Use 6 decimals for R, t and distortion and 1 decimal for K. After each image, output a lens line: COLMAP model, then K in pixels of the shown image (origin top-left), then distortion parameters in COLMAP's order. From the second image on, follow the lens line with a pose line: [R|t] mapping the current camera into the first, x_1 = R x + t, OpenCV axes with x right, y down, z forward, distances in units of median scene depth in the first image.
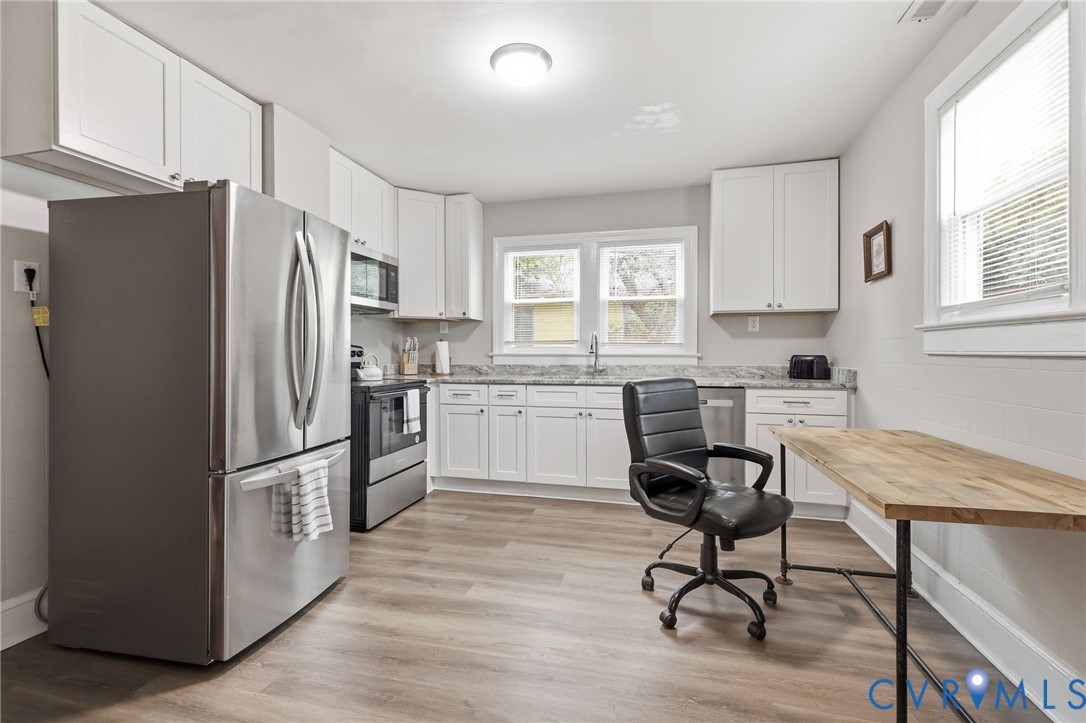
lens RADIAL K [[458.7, 0, 540.3], [0, 458.7, 355.7], [0, 0, 1]] dist [-0.000497, -0.000069]
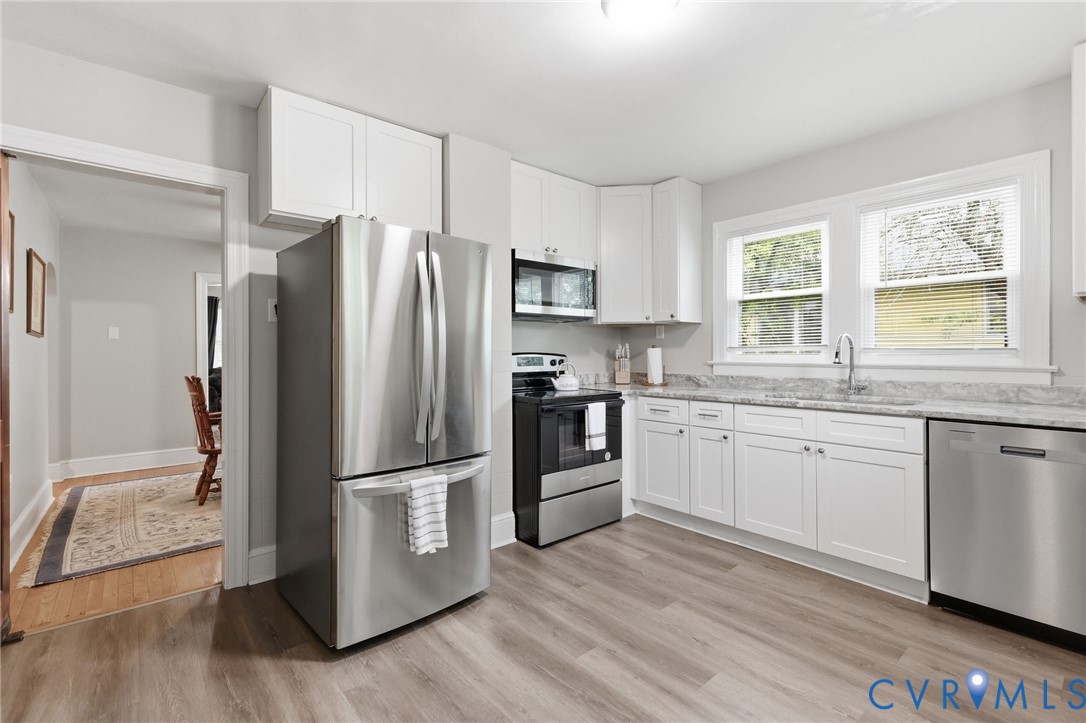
lens RADIAL K [[475.2, 0, 538.0], [0, 475.2, 354.8], [0, 0, 1]] dist [0.000553, -0.000099]
pose [[0.827912, -0.003117, -0.560850, 0.150800], [0.000302, 0.999987, -0.005113, -0.016582], [0.560858, 0.004064, 0.827902, 0.133764]]
